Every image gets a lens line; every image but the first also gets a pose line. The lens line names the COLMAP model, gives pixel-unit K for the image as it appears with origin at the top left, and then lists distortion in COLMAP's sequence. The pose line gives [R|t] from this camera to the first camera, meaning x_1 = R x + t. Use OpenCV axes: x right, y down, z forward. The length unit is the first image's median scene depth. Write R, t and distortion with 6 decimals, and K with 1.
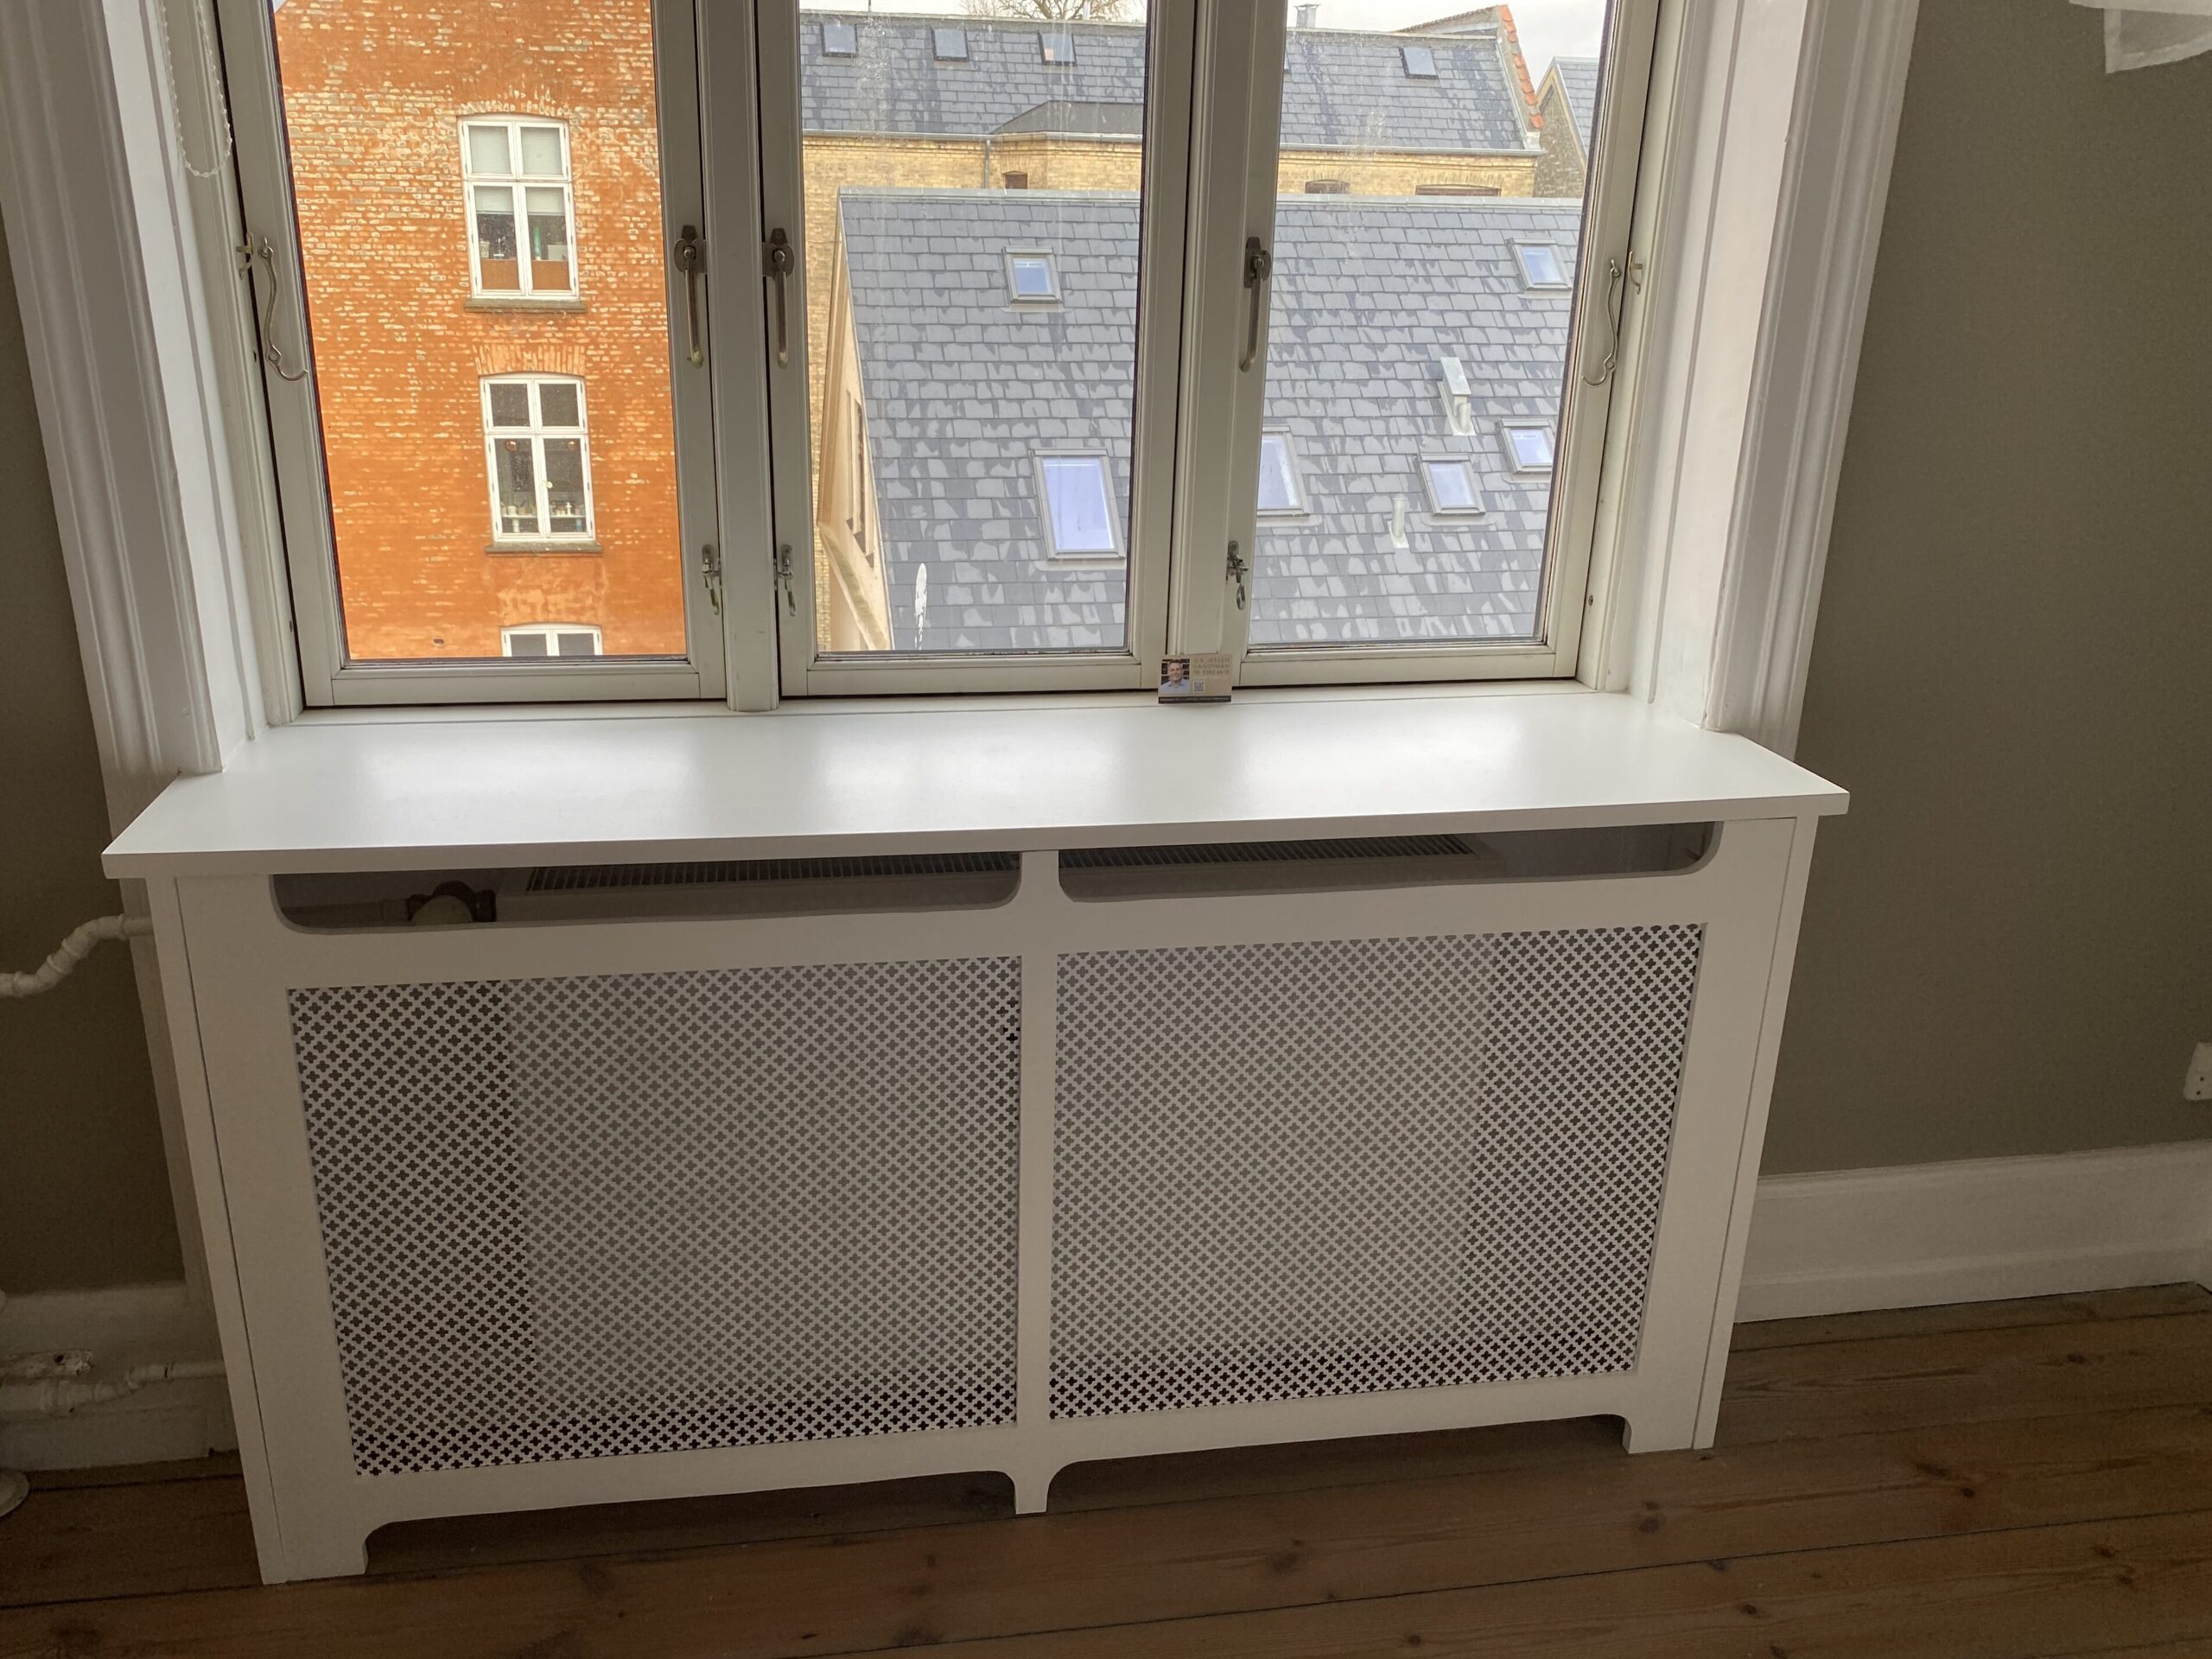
lens RADIAL K [[1682.5, 0, 1095.5], [0, 1682.5, 843.9], [0, 0, 1]] dist [0.031366, -0.014227]
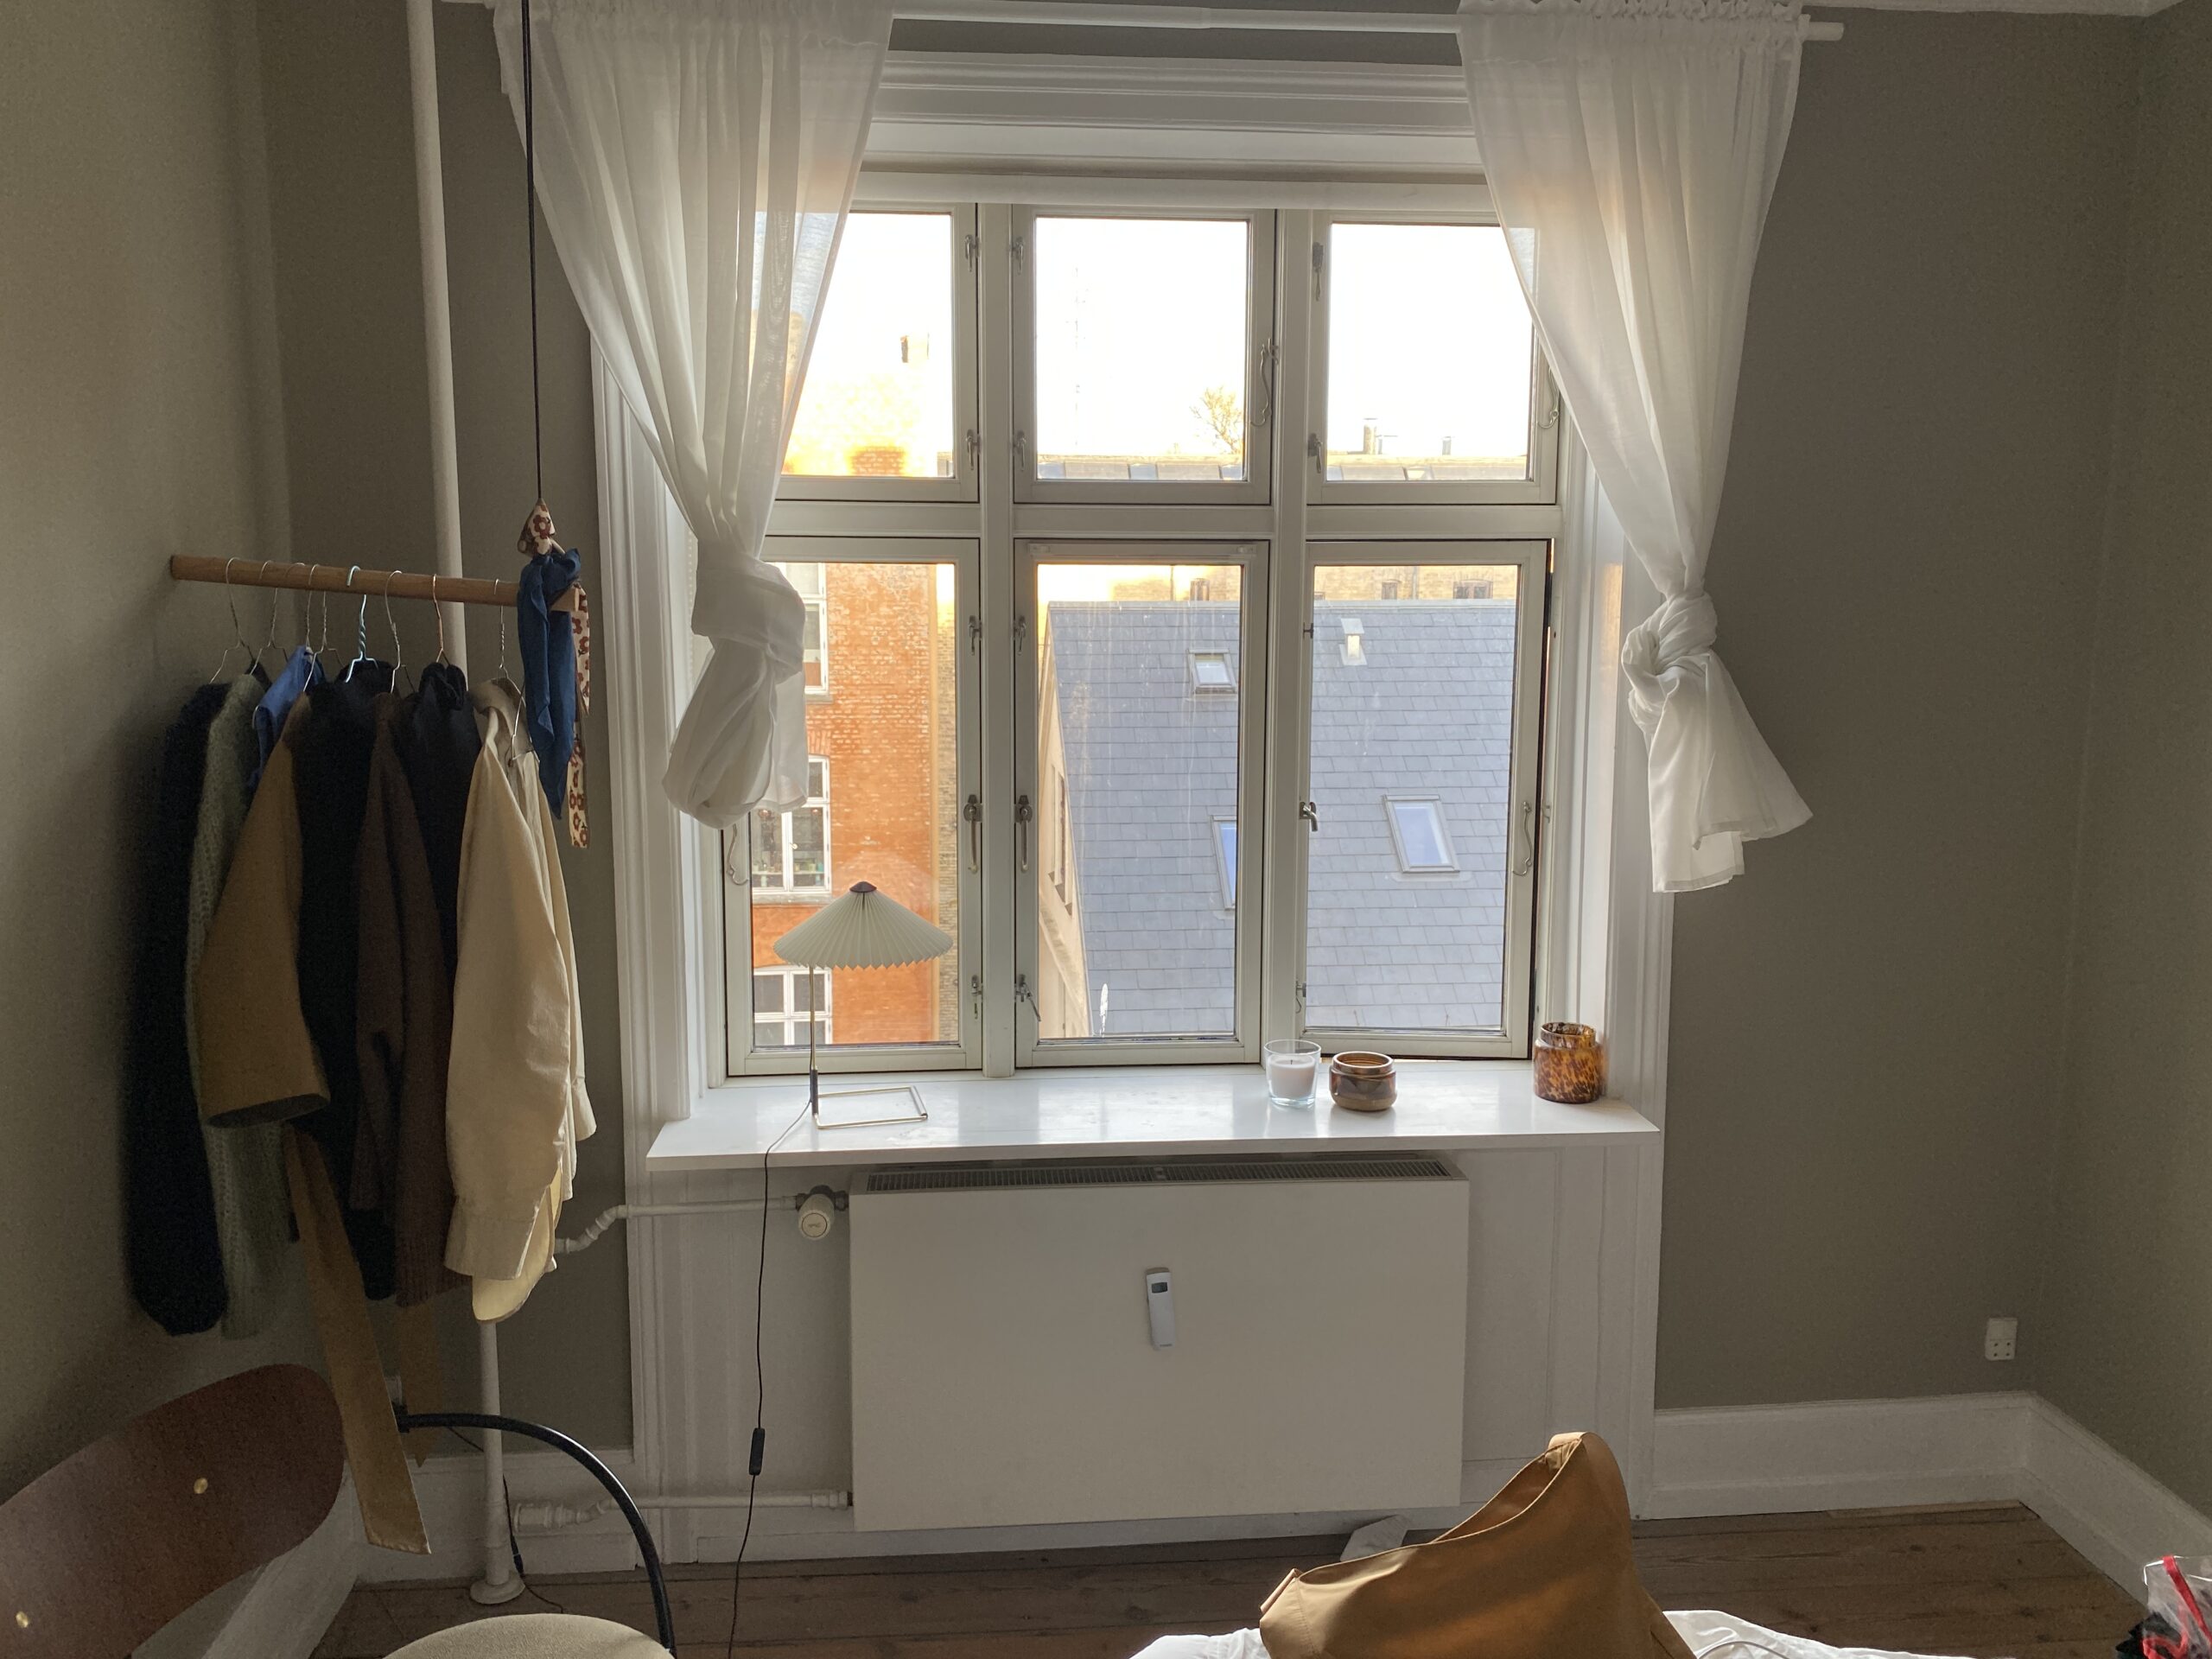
lens RADIAL K [[1682.5, 0, 1124.6], [0, 1682.5, 830.4], [0, 0, 1]] dist [0.031366, -0.014227]
pose [[0.995253, -0.009359, -0.096874, 0.065992], [-0.009929, 0.980407, -0.196731, 0.002627], [0.096817, 0.196759, 0.975660, -0.548899]]
